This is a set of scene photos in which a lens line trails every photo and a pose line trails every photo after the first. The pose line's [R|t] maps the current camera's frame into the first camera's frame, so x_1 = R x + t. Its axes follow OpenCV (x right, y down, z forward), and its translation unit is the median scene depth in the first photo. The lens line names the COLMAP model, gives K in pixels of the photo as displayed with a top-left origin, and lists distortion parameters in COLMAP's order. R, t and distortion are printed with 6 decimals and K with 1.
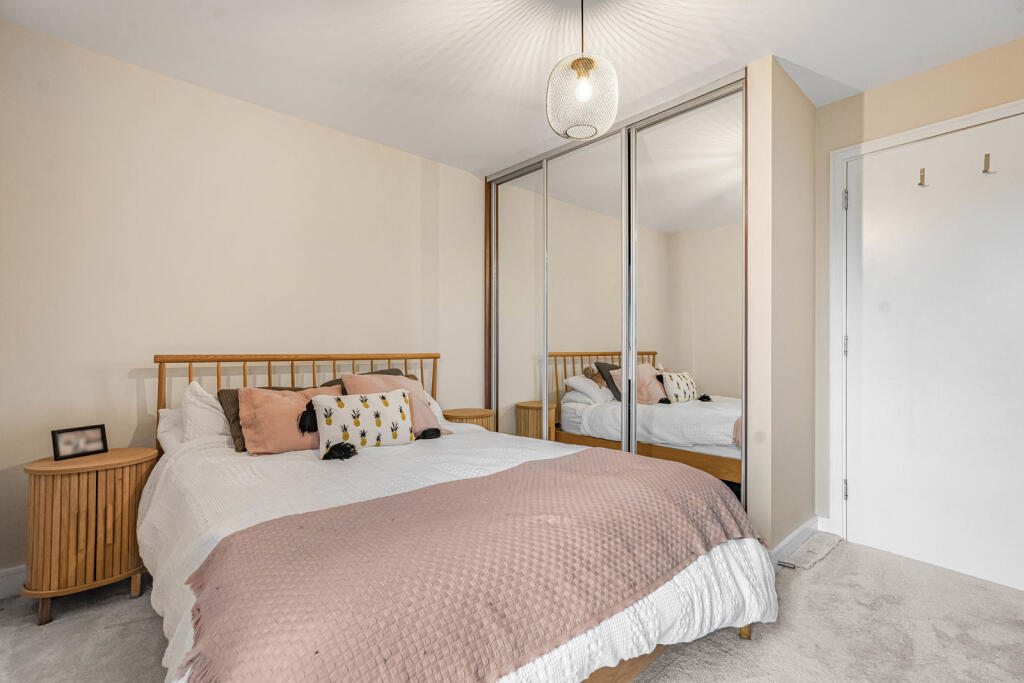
lens RADIAL K [[474.3, 0, 511.0], [0, 474.3, 337.6], [0, 0, 1]] dist [0.004093, 0.000412]
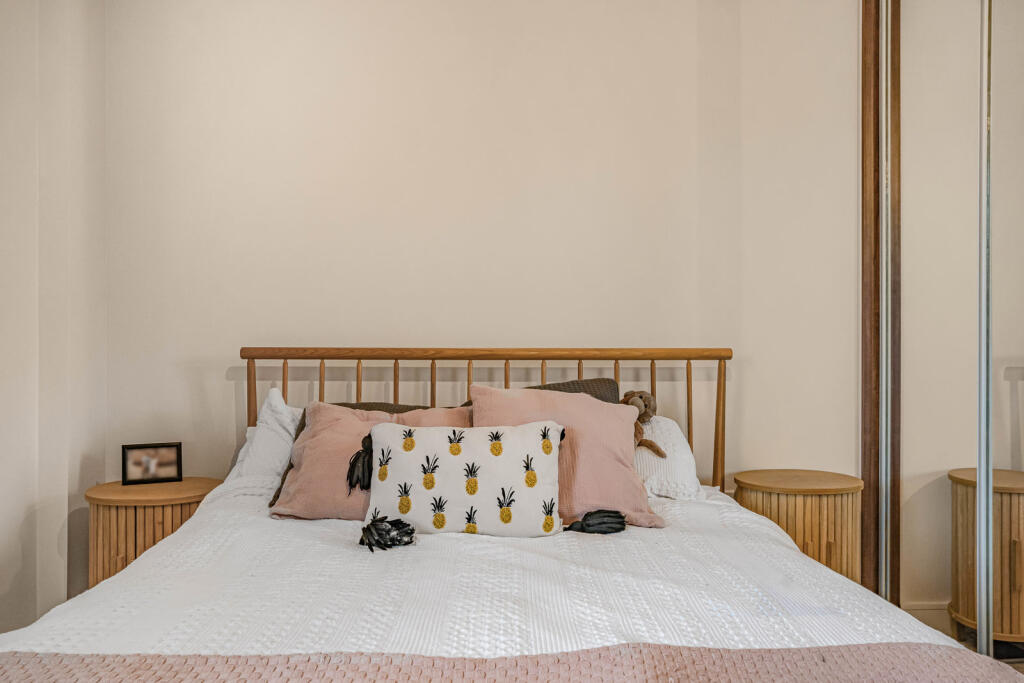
lens RADIAL K [[804.7, 0, 512.2], [0, 804.7, 342.5], [0, 0, 1]] dist [-0.055564, -0.001199]
pose [[0.770442, 0.003583, -0.637500, 0.288619], [0.013217, 0.999680, 0.021592, 0.010448], [0.637373, -0.025061, 0.770147, 0.378378]]
